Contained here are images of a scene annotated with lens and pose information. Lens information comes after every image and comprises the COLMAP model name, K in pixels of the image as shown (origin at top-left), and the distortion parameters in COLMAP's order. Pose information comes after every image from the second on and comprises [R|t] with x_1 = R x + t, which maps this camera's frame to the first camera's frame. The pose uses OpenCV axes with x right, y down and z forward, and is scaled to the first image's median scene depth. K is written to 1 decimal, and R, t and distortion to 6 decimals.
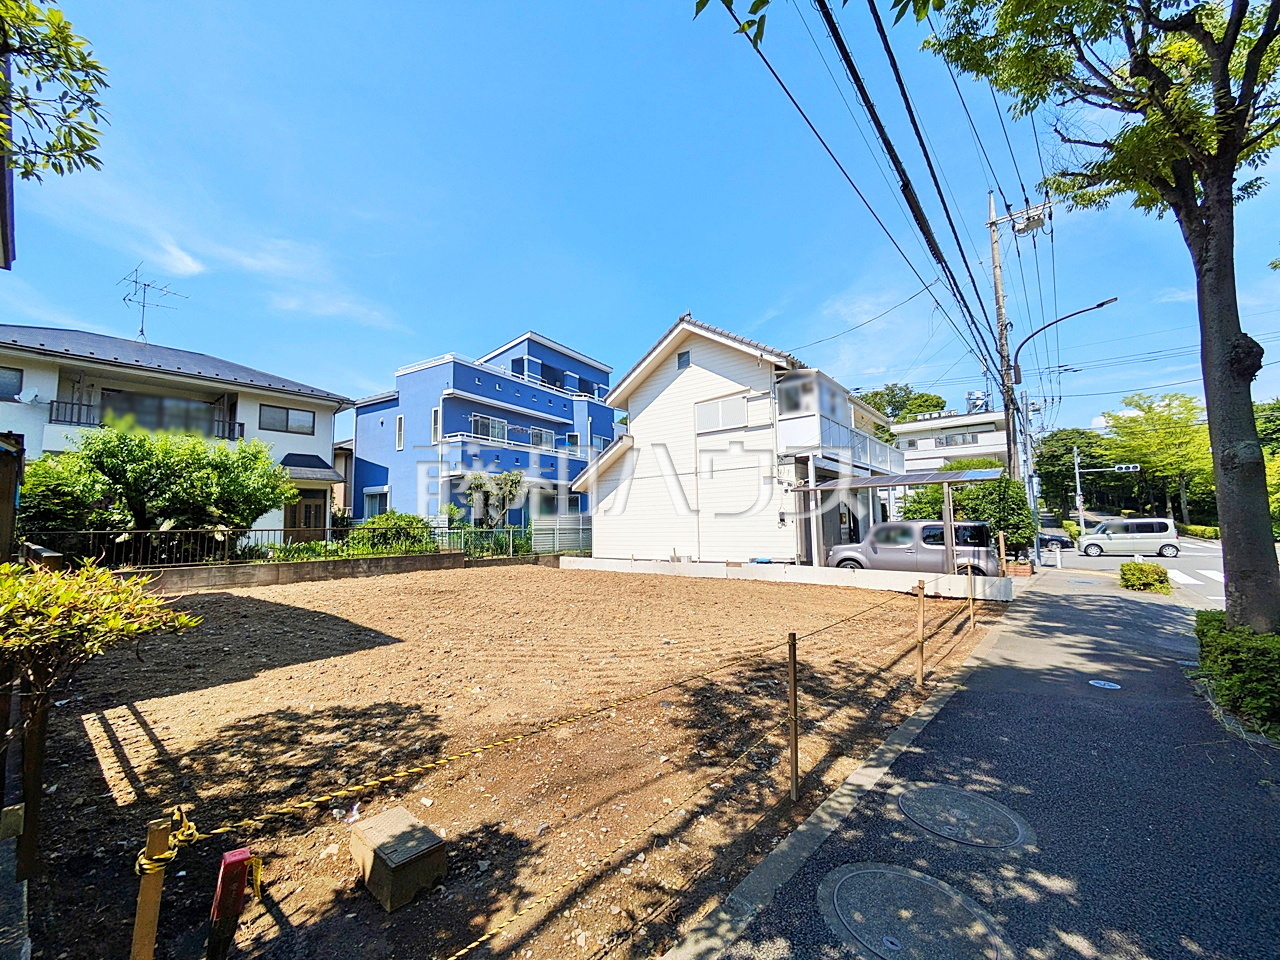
lens RADIAL K [[506.0, 0, 642.2], [0, 506.0, 481.1], [0, 0, 1]] dist [-0.000798, 0.000561]
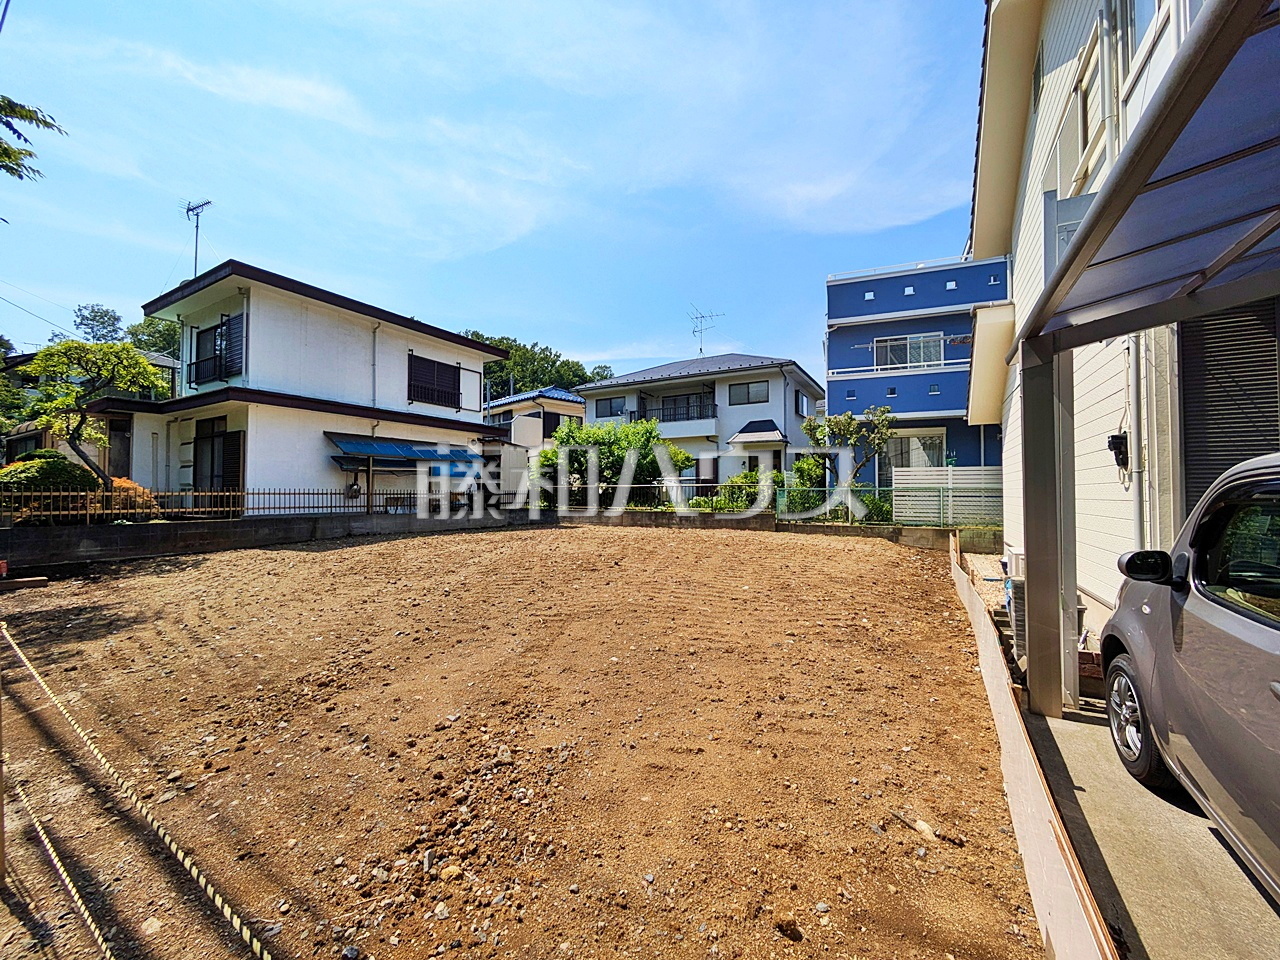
lens RADIAL K [[506.0, 0, 642.2], [0, 506.0, 481.1], [0, 0, 1]] dist [-0.000798, 0.000561]
pose [[0.158900, -0.004555, -0.987284, 0.521774], [0.084983, 0.996341, 0.009081, 0.063289], [0.983630, -0.085345, 0.158706, 0.706915]]
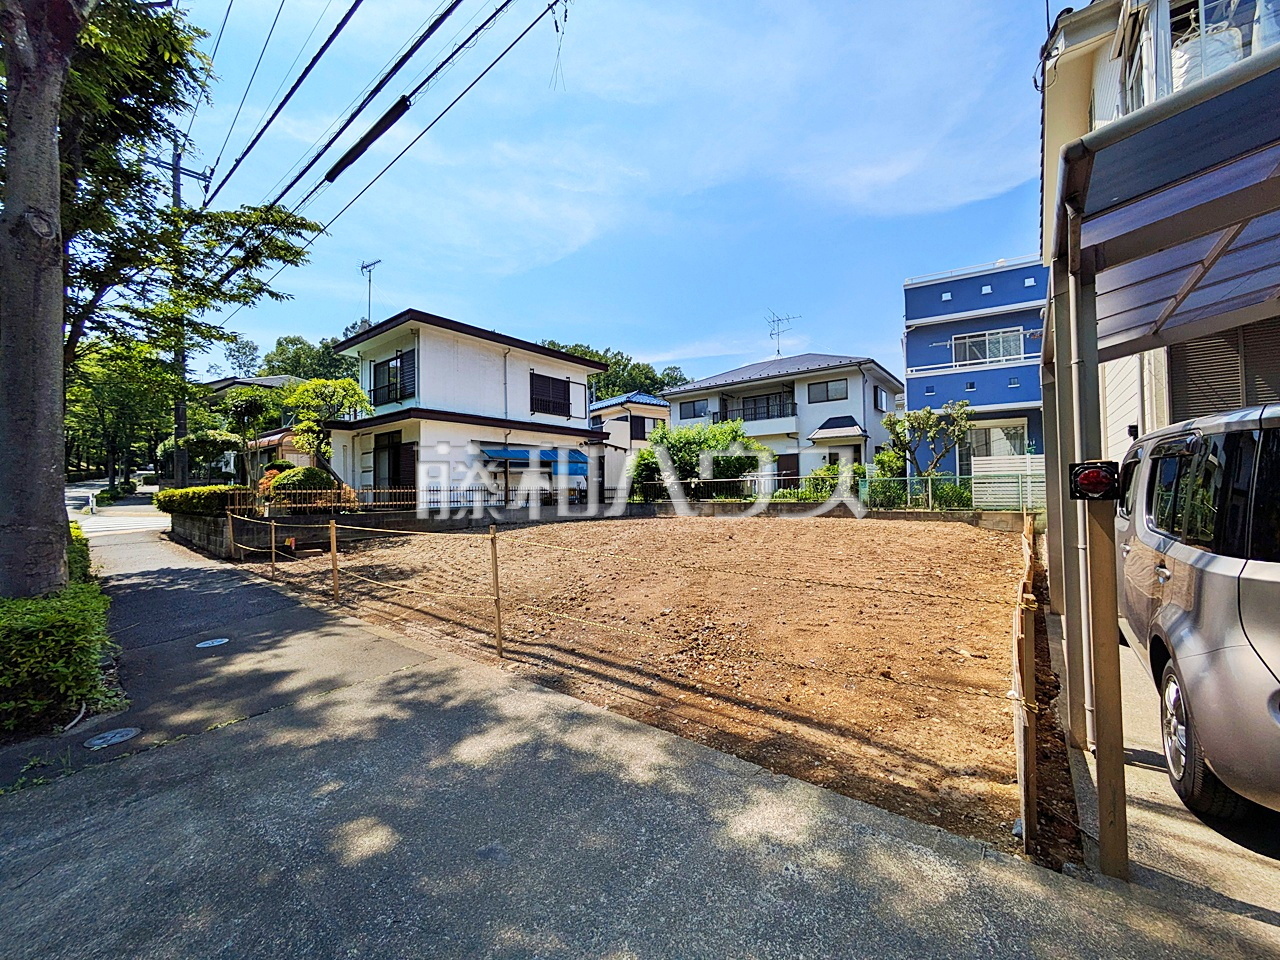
lens RADIAL K [[506.0, 0, 642.2], [0, 506.0, 481.1], [0, 0, 1]] dist [-0.000798, 0.000561]
pose [[0.023966, -0.005647, -0.999697, 0.657516], [0.105740, 0.994389, -0.003082, 0.067019], [0.994105, -0.105634, 0.024429, 0.633751]]
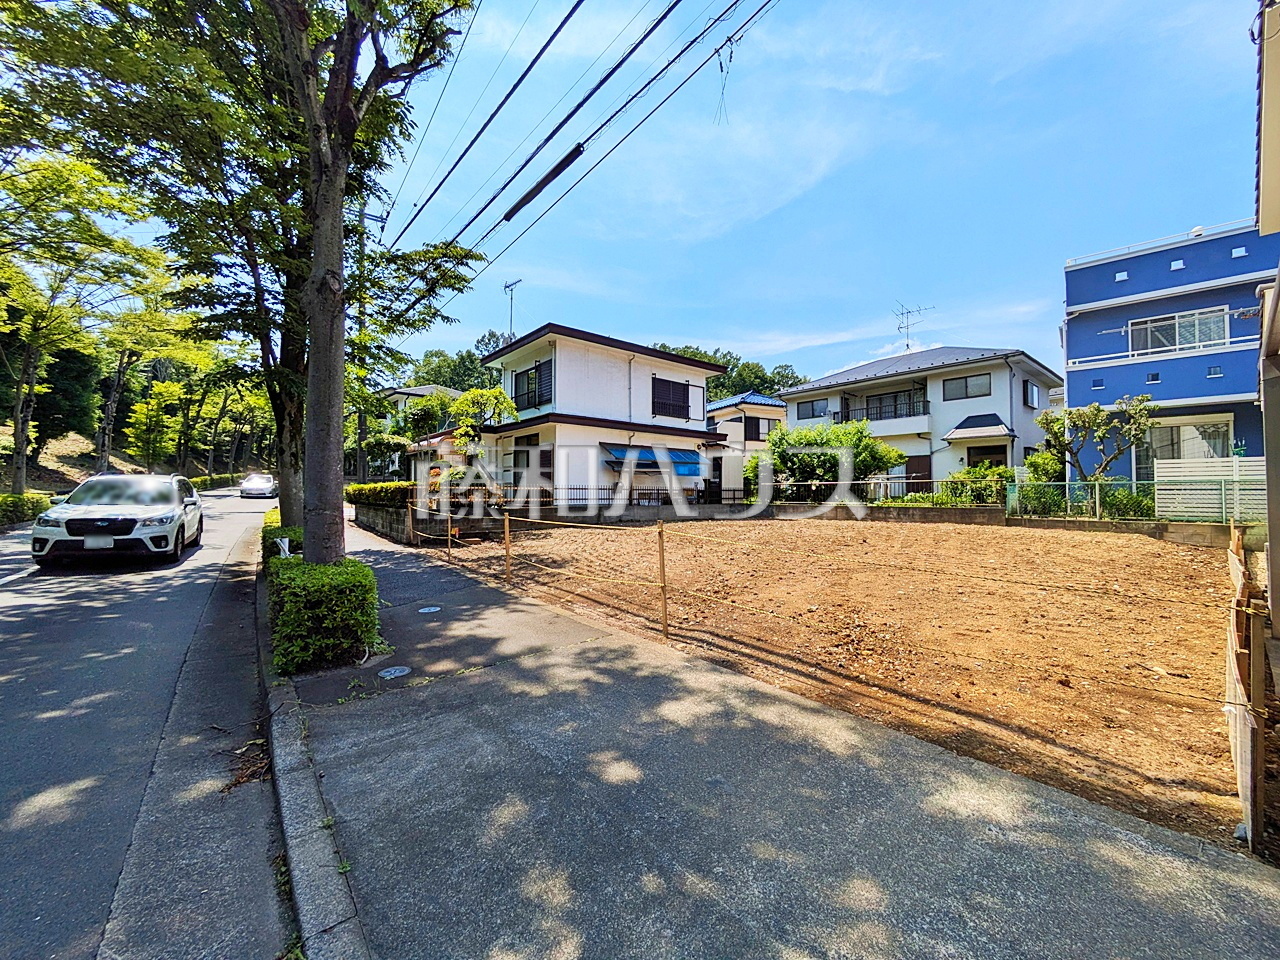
lens RADIAL K [[507.4, 0, 643.1], [0, 507.4, 480.7], [0, 0, 1]] dist [-0.005682, 0.005984]
pose [[-0.179457, -0.009030, -0.983724, 0.689712], [0.090812, 0.995536, -0.025705, 0.064255], [0.979565, -0.093947, -0.177836, 0.601731]]
